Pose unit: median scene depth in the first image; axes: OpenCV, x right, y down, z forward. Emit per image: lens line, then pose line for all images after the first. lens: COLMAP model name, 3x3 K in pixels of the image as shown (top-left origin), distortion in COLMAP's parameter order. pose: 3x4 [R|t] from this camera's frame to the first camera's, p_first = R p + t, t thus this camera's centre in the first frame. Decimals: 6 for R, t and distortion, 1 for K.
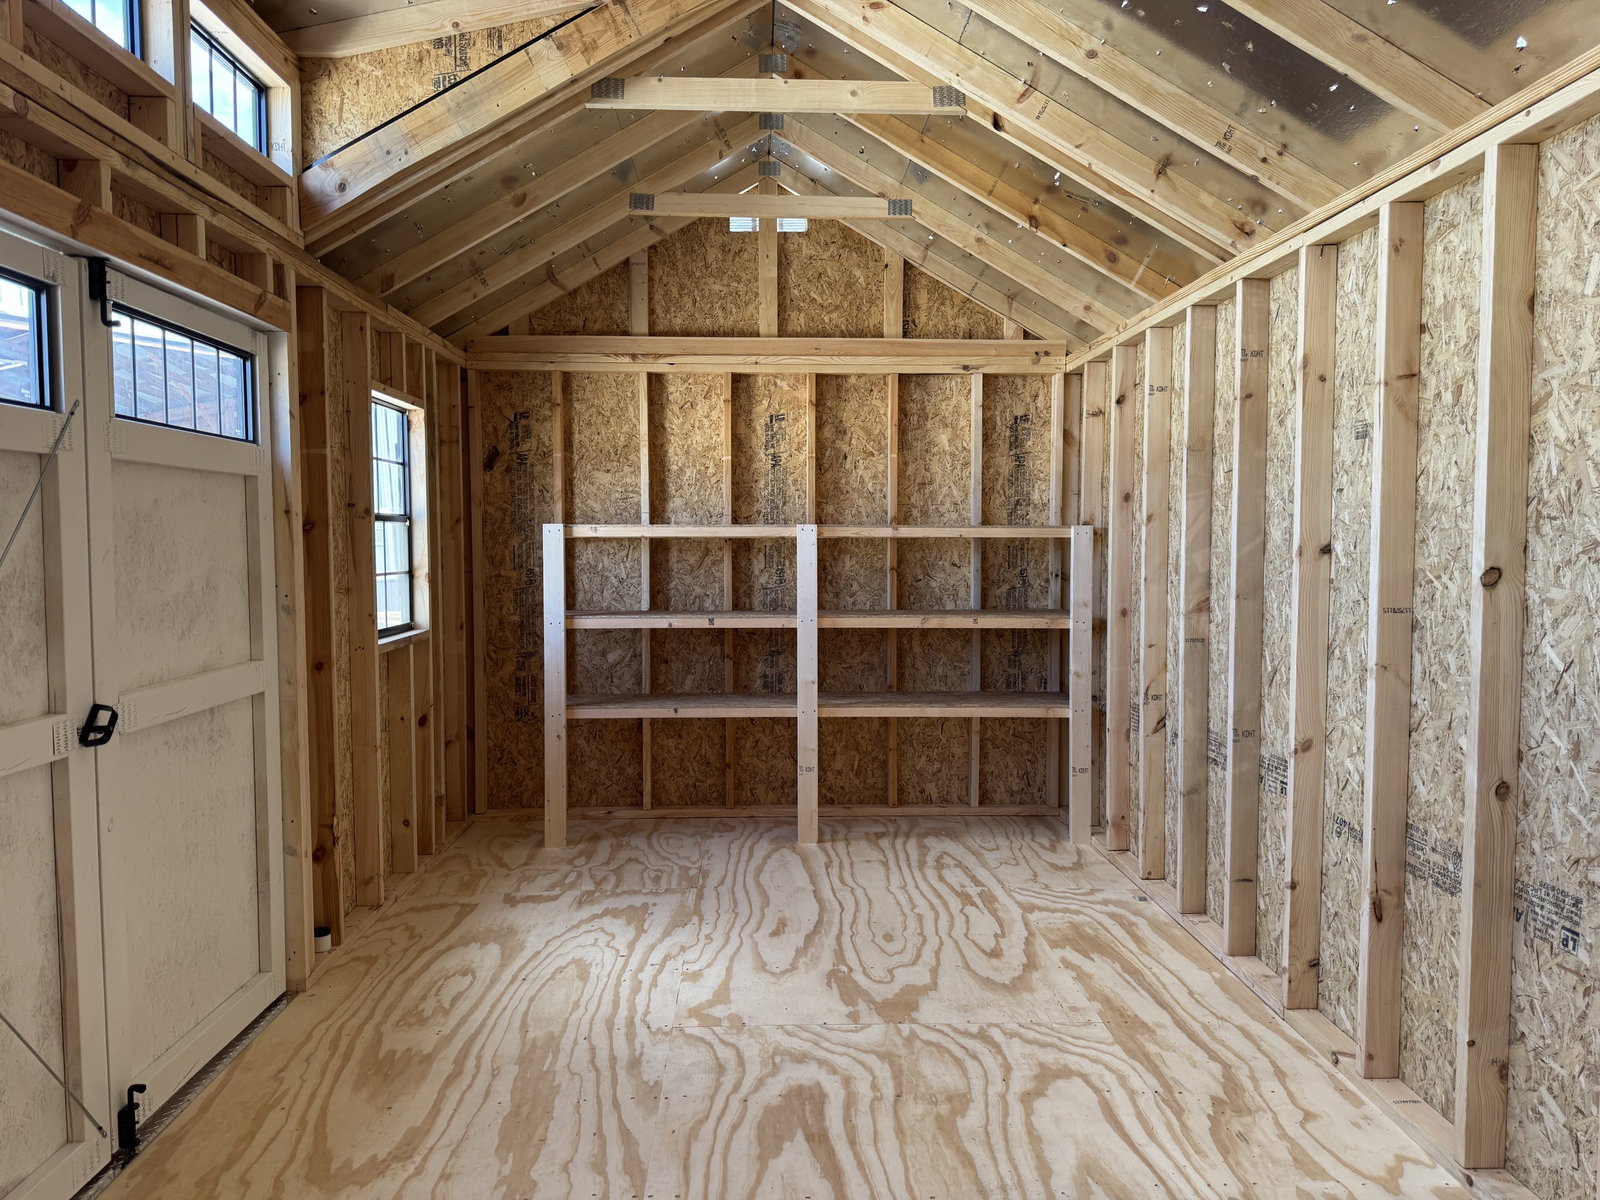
lens RADIAL K [[1111.4, 0, 800.0], [0, 1111.4, 600.0], [0, 0, 1]] dist [0.005485, -0.007687]
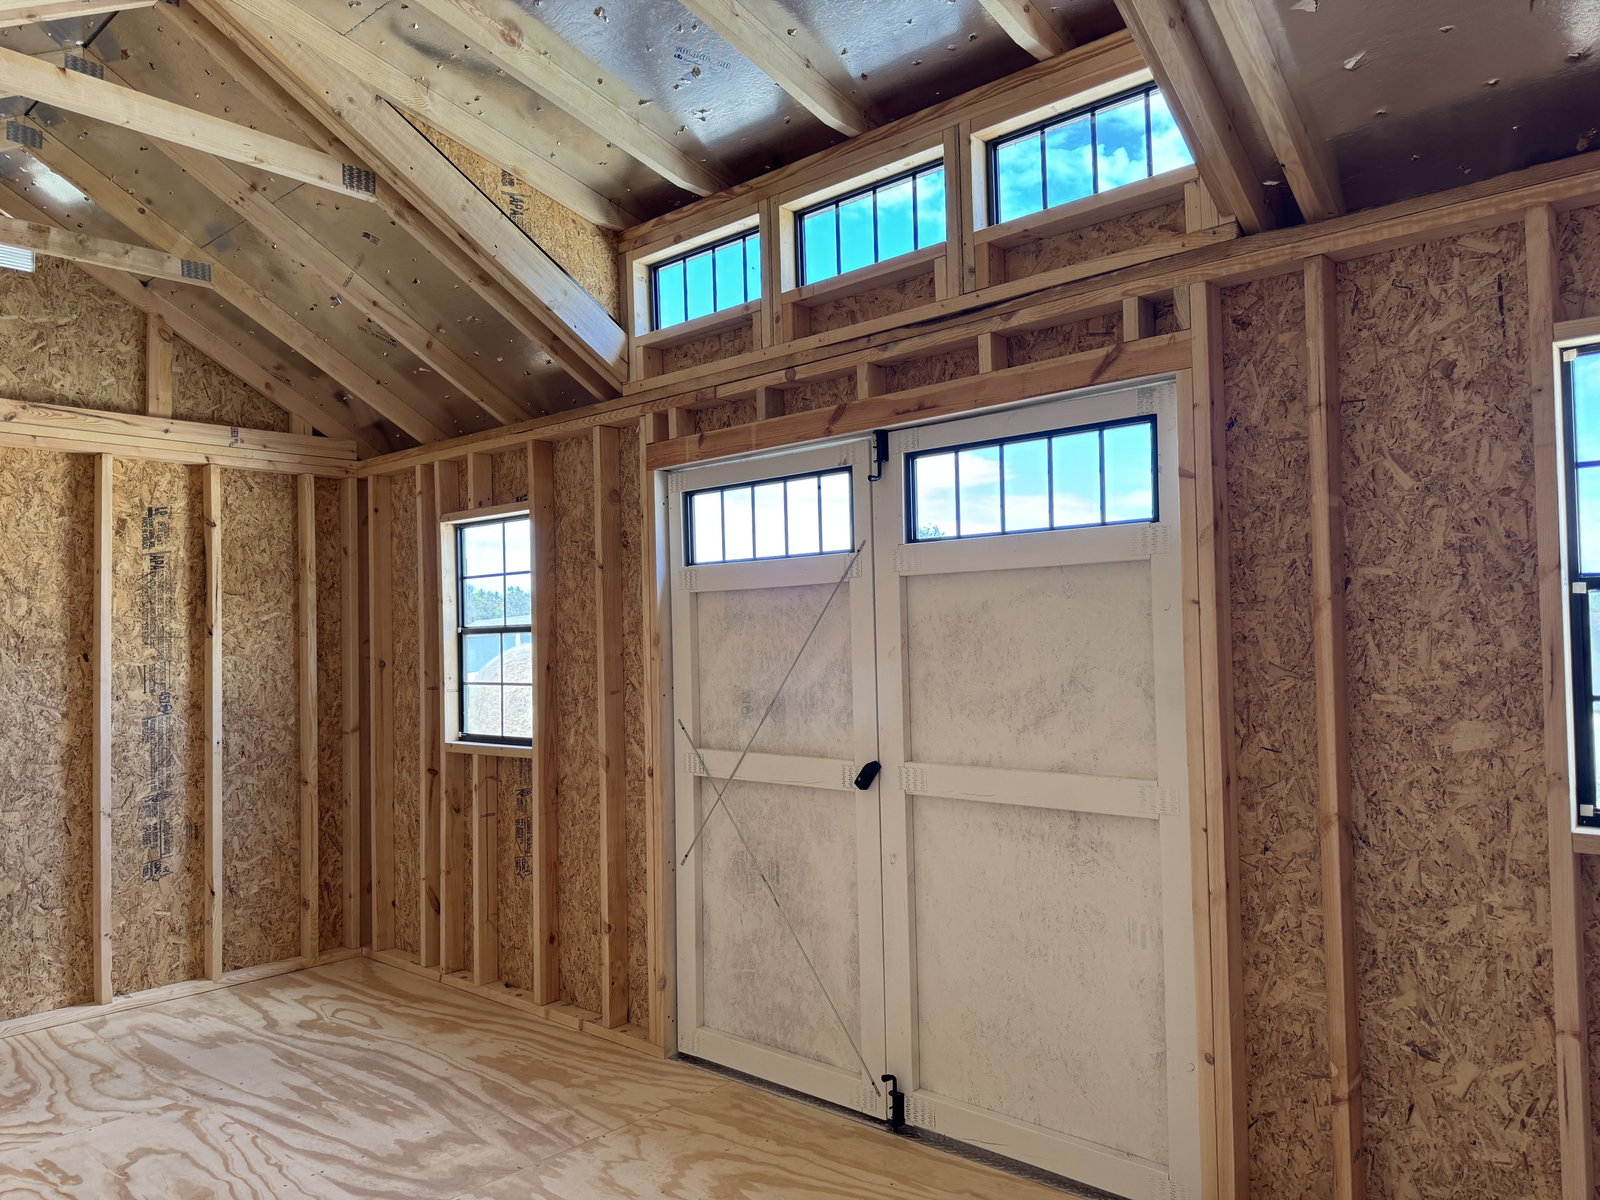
lens RADIAL K [[1183.2, 0, 800.0], [0, 1183.2, 600.0], [0, 0, 1]] dist [0.150186, -0.088831]
pose [[-0.675086, 0.010248, -0.737668, 0.495615], [-0.010544, 0.999667, 0.023537, -0.135556], [0.737664, 0.023667, -0.674753, 1.915171]]
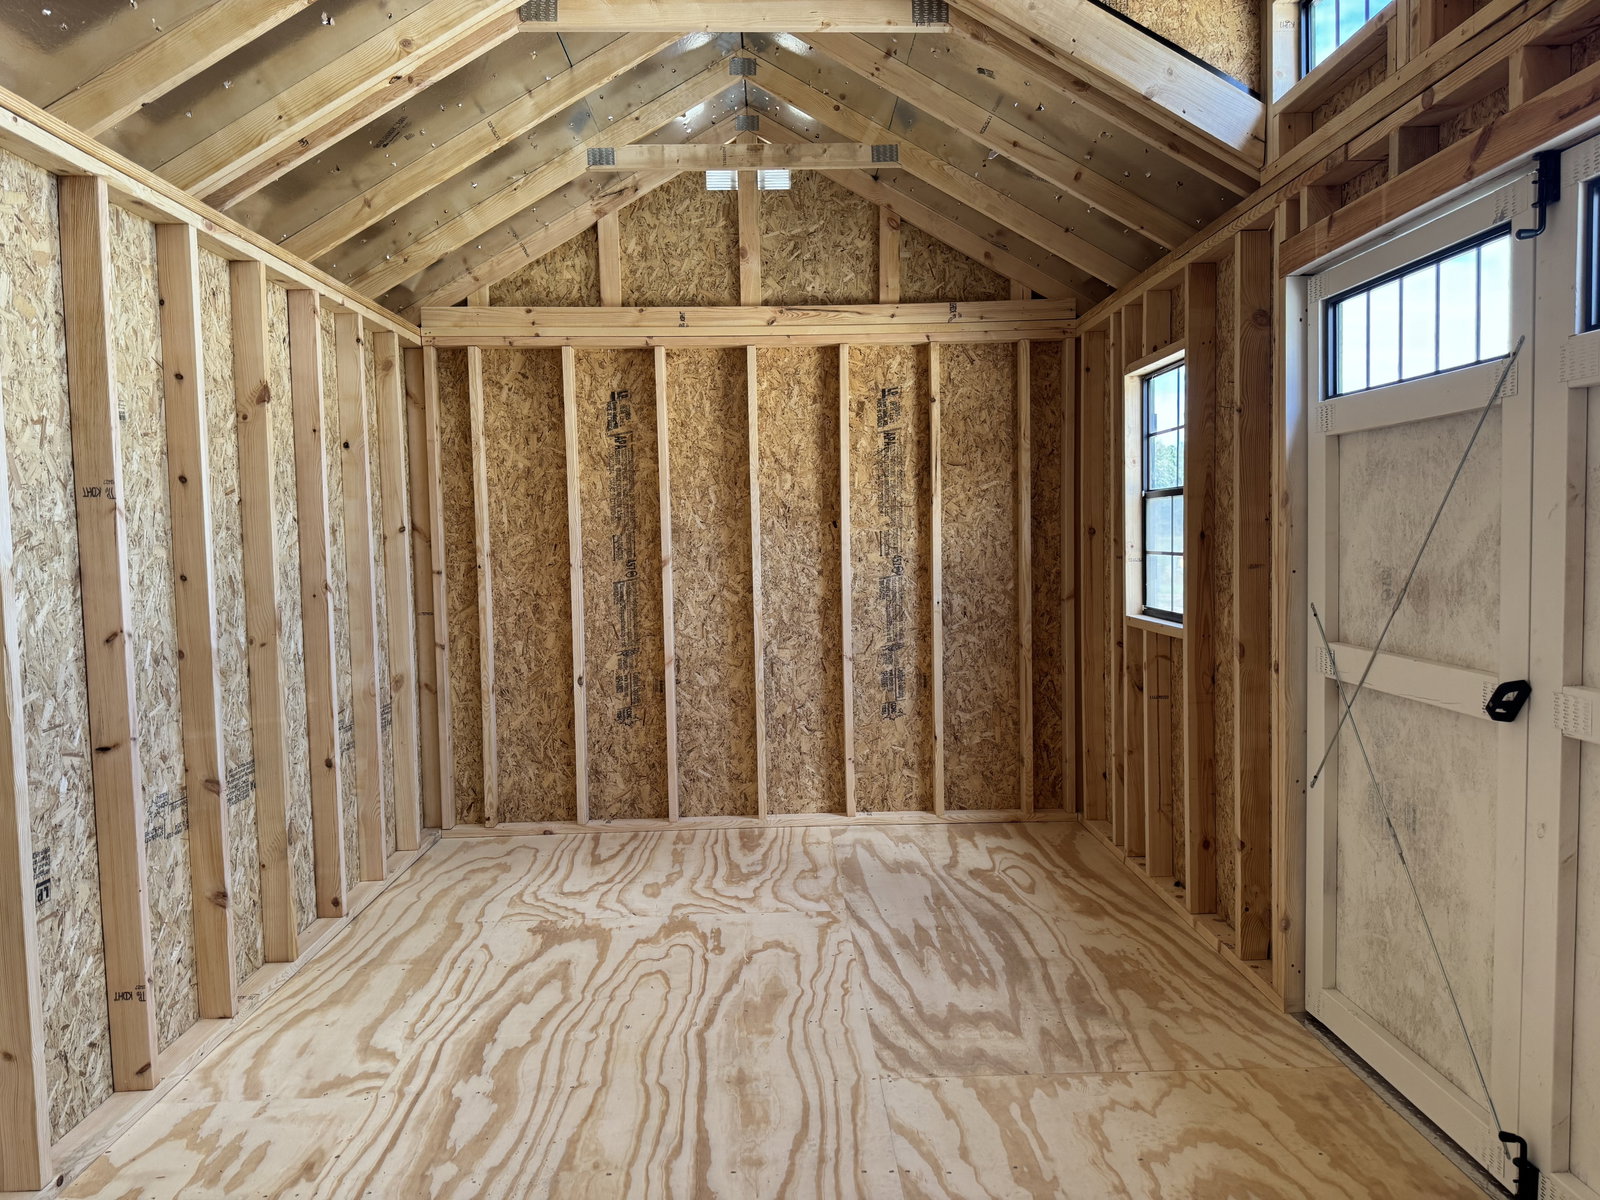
lens RADIAL K [[1183.2, 0, 800.0], [0, 1183.2, 600.0], [0, 0, 1]] dist [0.150186, -0.088831]
pose [[-0.998318, 0.048748, -0.031372, -0.033335], [0.044686, 0.991860, 0.119232, -0.112145], [0.036929, 0.117629, -0.992371, 1.956659]]
